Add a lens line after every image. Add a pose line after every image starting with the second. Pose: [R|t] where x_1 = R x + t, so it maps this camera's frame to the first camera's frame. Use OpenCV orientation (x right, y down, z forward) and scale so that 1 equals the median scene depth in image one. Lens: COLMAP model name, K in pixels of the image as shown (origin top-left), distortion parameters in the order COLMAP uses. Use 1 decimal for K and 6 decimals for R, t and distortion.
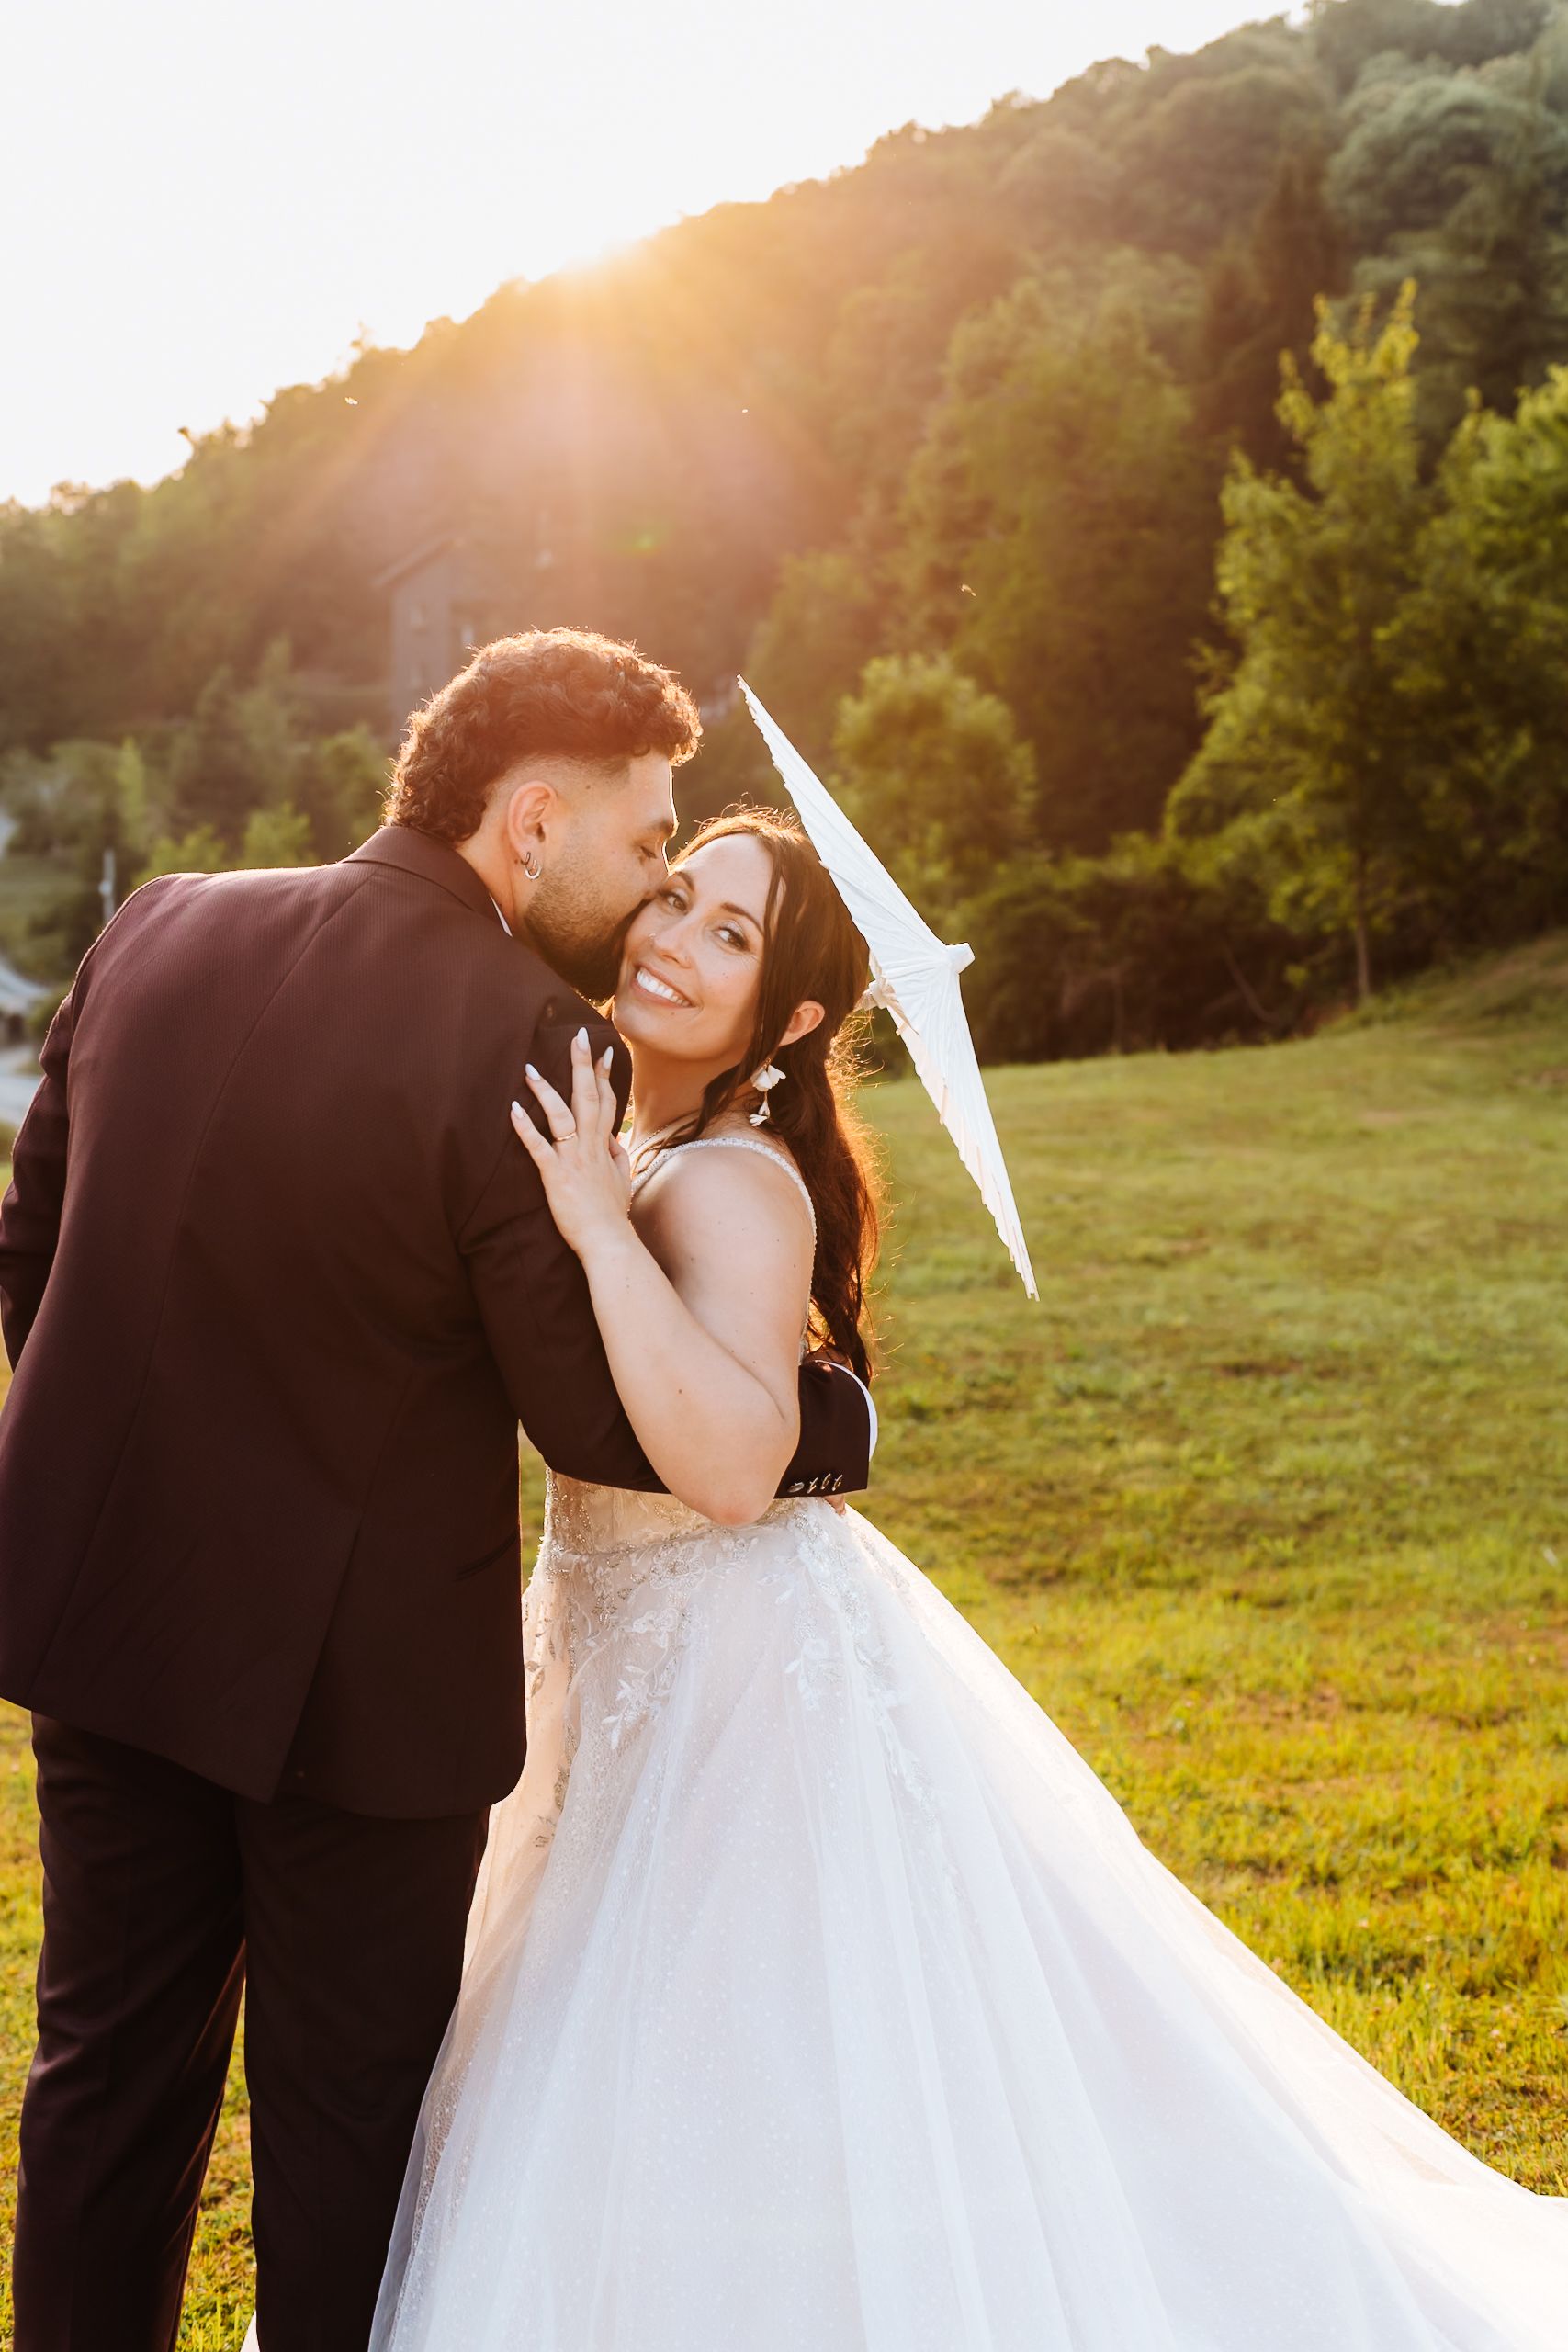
lens RADIAL K [[3001.9, 0, 784.0], [0, 3001.9, 1176.0], [0, 0, 1]] dist [0.000773, 0.065792]
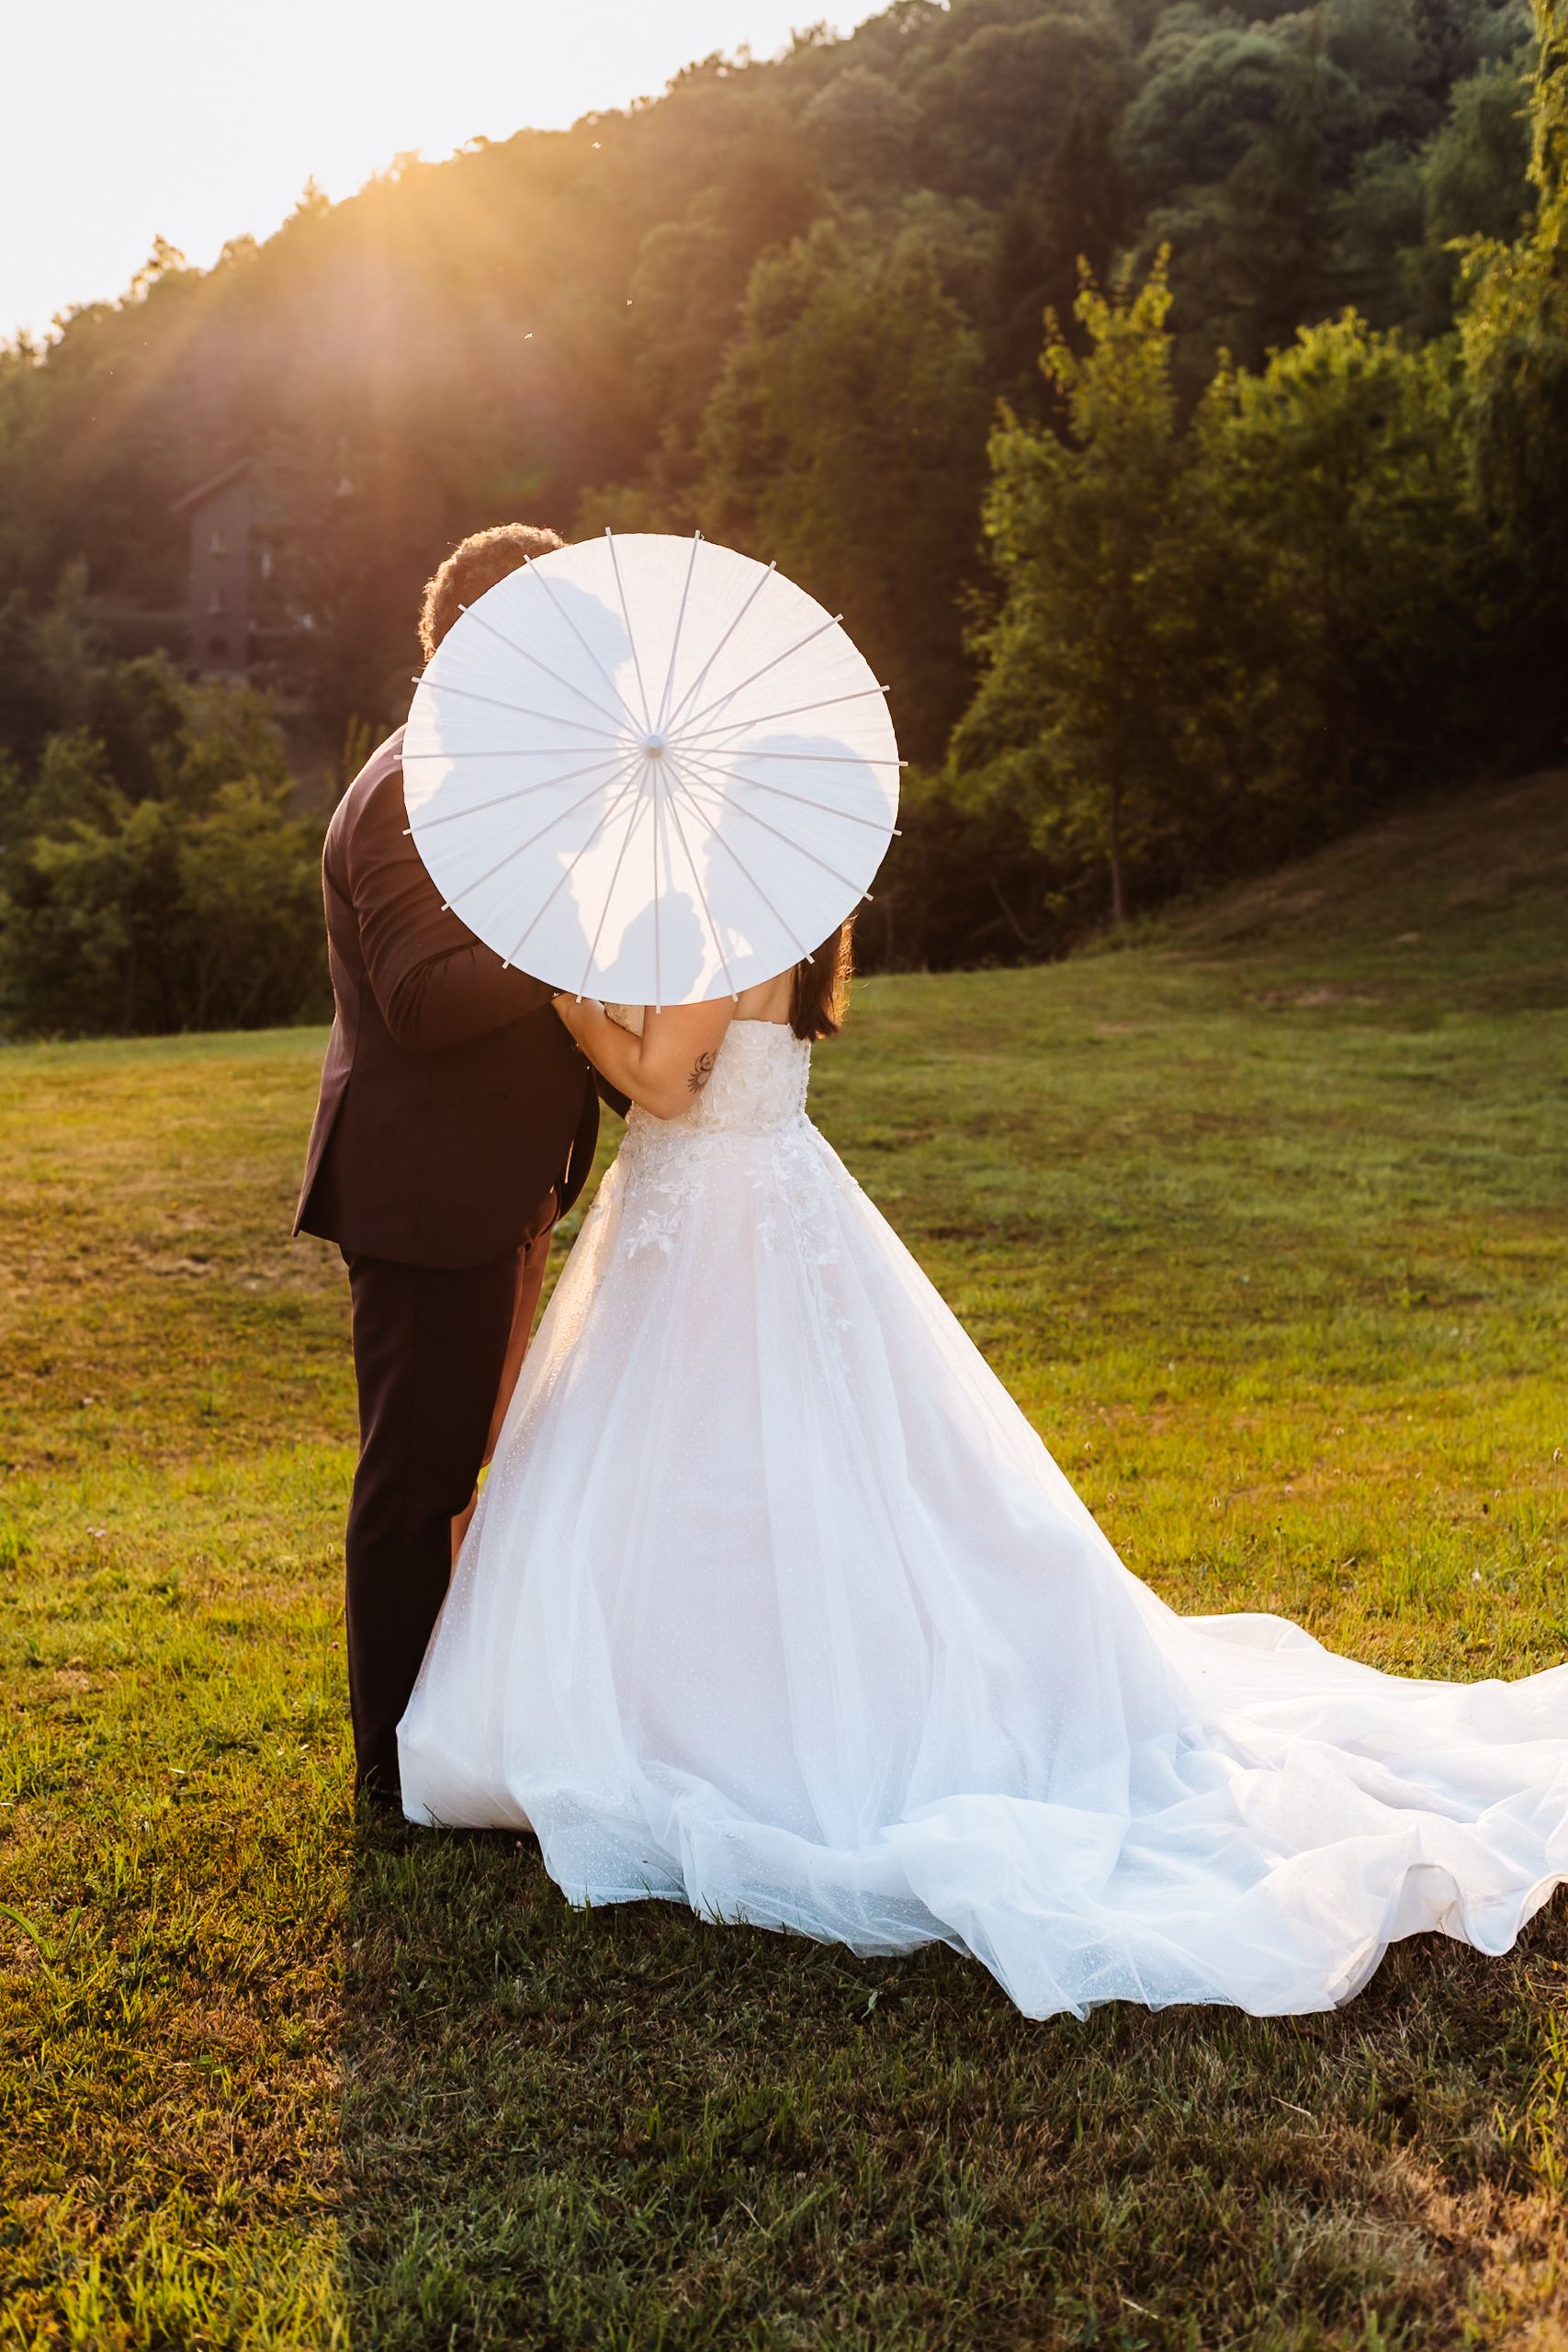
lens RADIAL K [[3001.9, 0, 784.0], [0, 3001.9, 1176.0], [0, 0, 1]] dist [0.000773, 0.065792]
pose [[0.997824, 0.006212, 0.065642, 0.007222], [-0.007607, 0.999750, 0.021025, 0.007883], [-0.065495, -0.021479, 0.997622, -0.047289]]
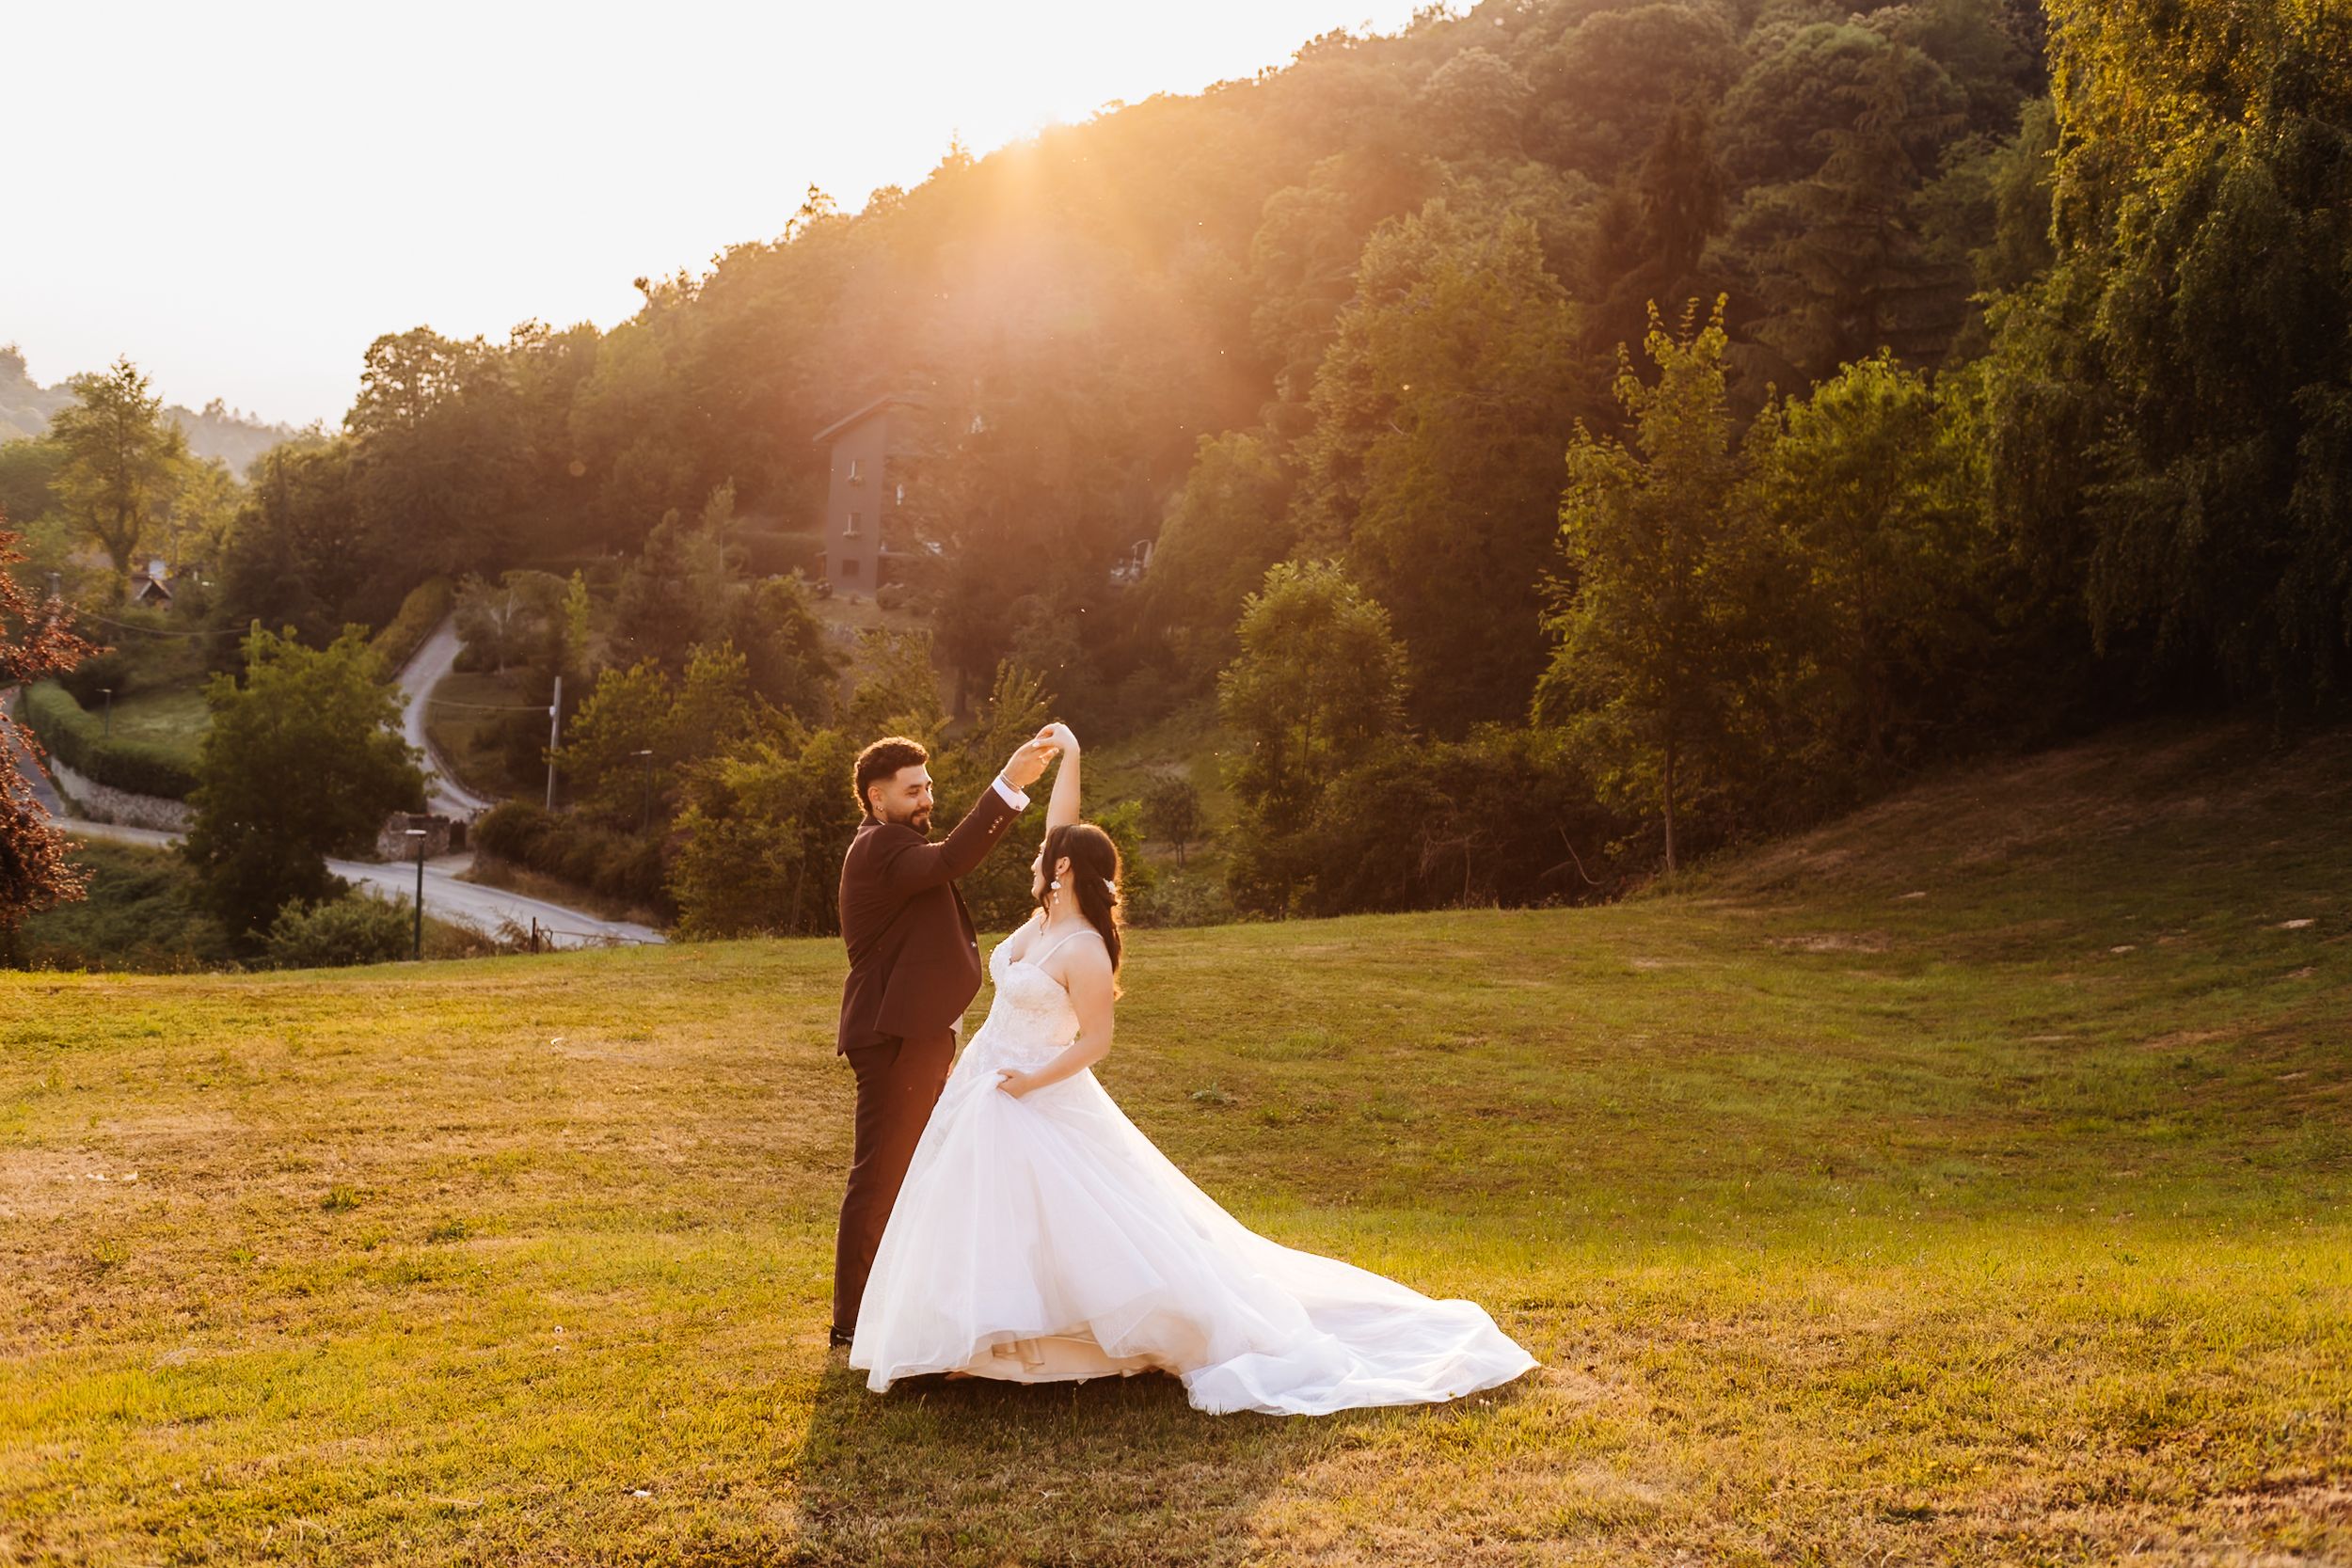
lens RADIAL K [[3045.3, 0, 1180.1], [0, 3045.3, 742.3], [0, 0, 1]] dist [0.017933, 0.018513]
pose [[0.998722, 0.050537, -0.000207, -0.004422], [-0.050342, 0.994489, -0.091962, 0.011237], [-0.004441, 0.091855, 0.995762, -0.215612]]
